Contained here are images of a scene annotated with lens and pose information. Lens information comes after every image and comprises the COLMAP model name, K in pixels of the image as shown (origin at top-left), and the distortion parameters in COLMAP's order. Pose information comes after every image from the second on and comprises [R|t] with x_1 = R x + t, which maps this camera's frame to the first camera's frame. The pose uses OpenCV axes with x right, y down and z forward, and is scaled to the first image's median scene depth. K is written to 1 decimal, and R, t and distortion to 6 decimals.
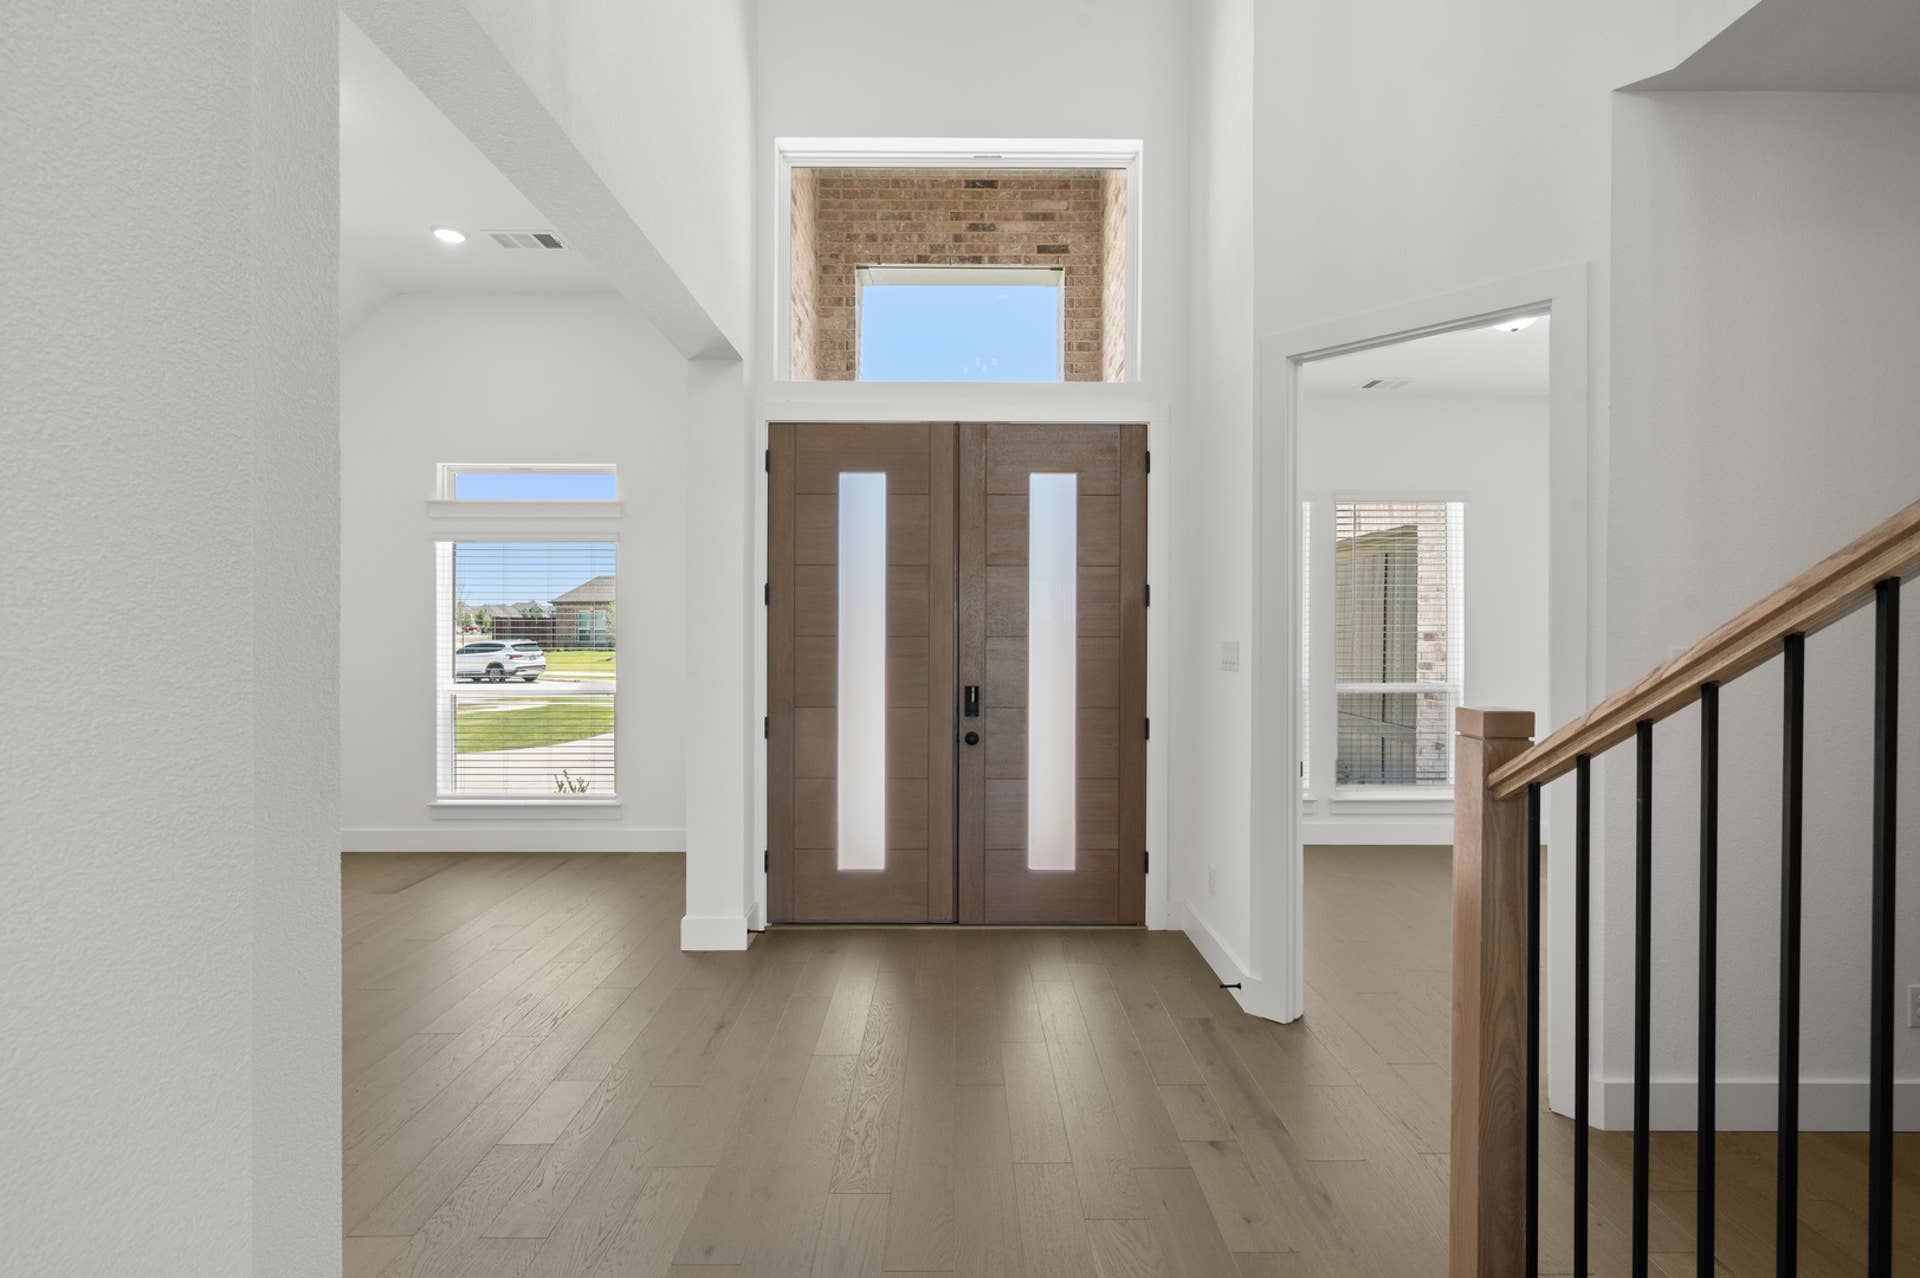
lens RADIAL K [[868.4, 0, 957.8], [0, 868.4, 633.7], [0, 0, 1]] dist [0.000360, 0.000239]
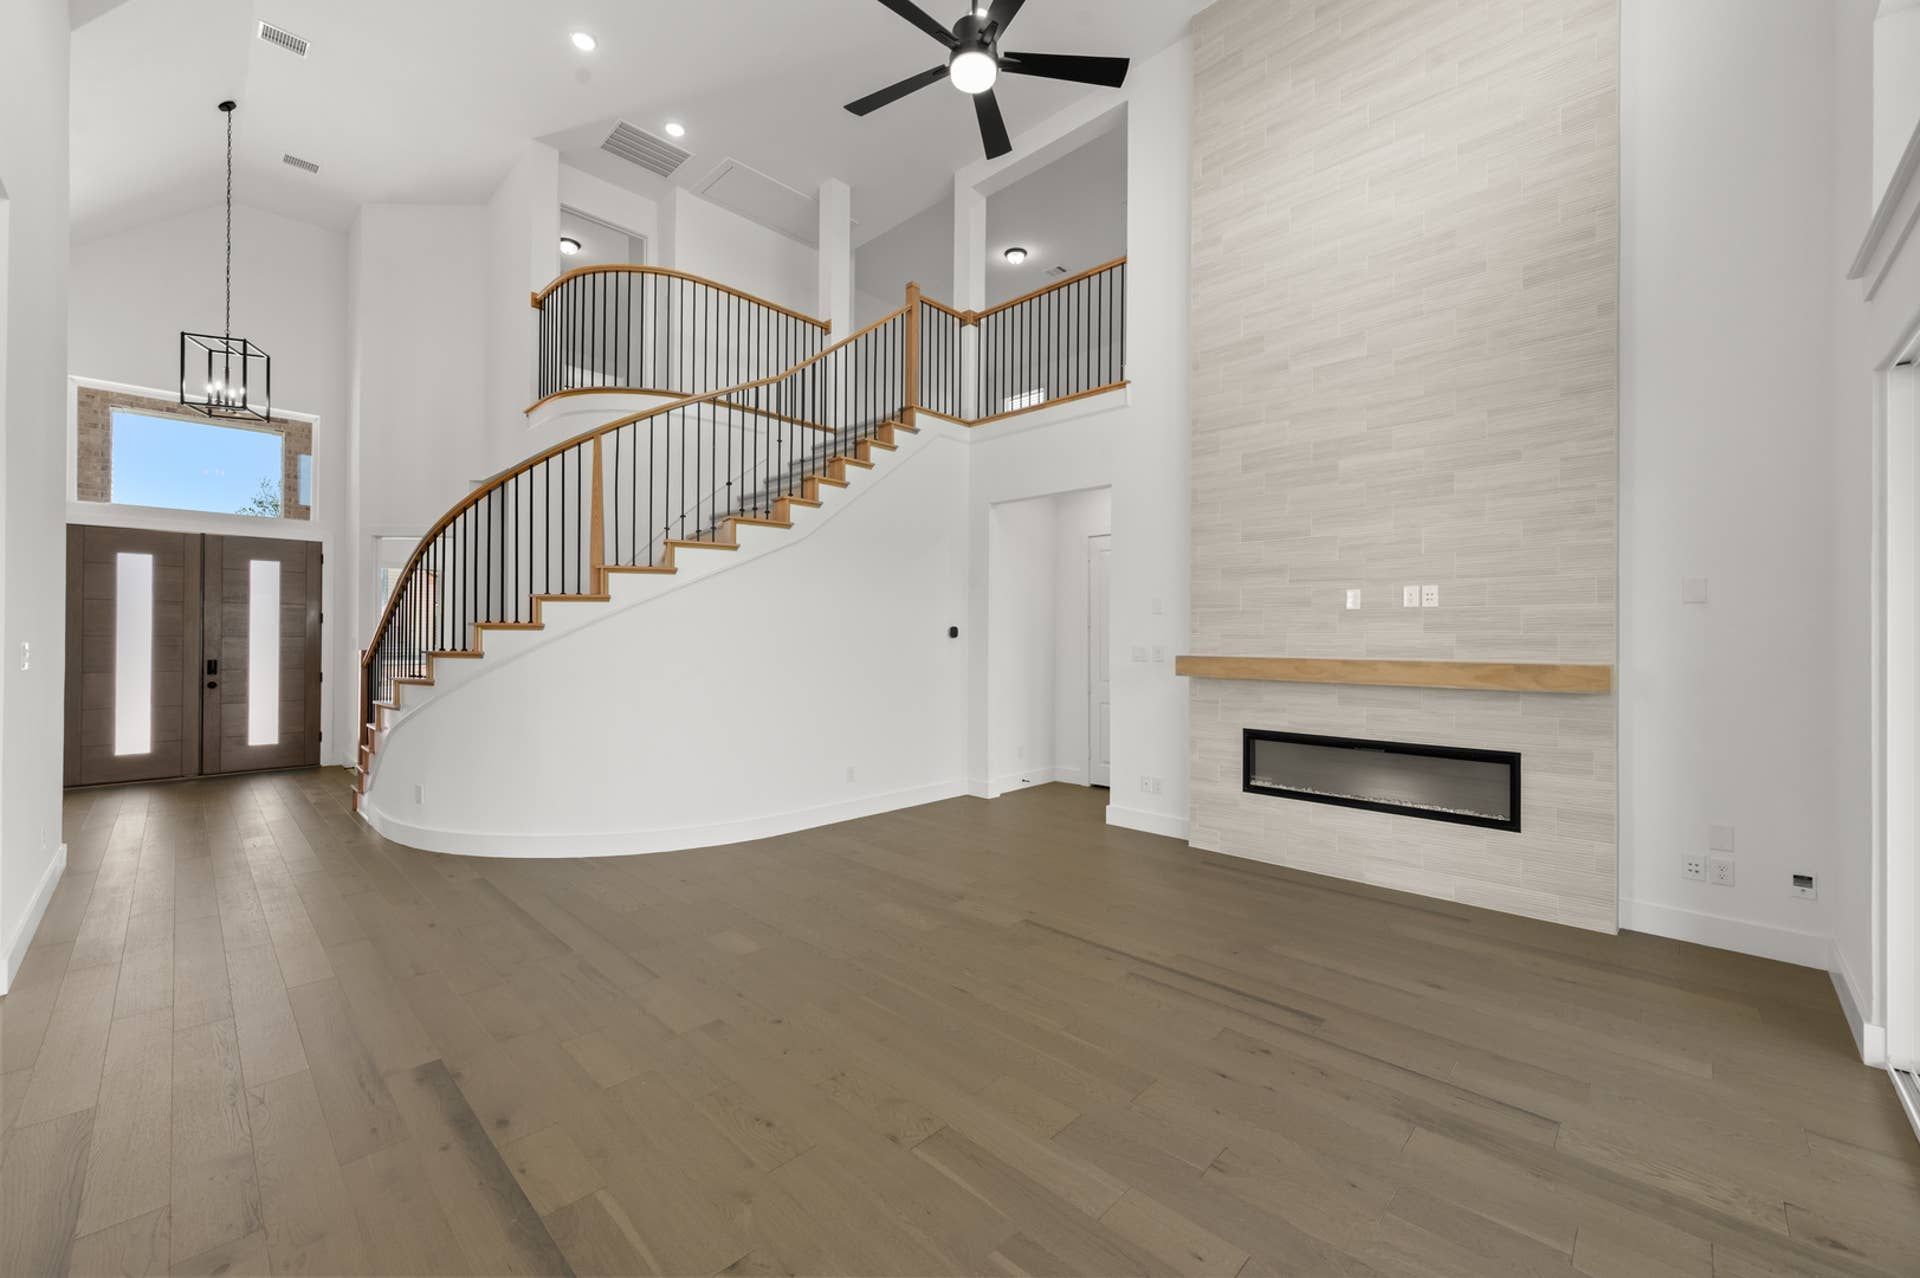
lens RADIAL K [[763.0, 0, 960.0], [0, 763.0, 639.0], [0, 0, 1]] dist [-0.001792, -0.000188]
pose [[0.700442, 0.001854, 0.713707, -0.031021], [0.000176, 0.999996, -0.002770, 0.014883], [-0.713709, 0.002066, 0.700439, -1.559557]]
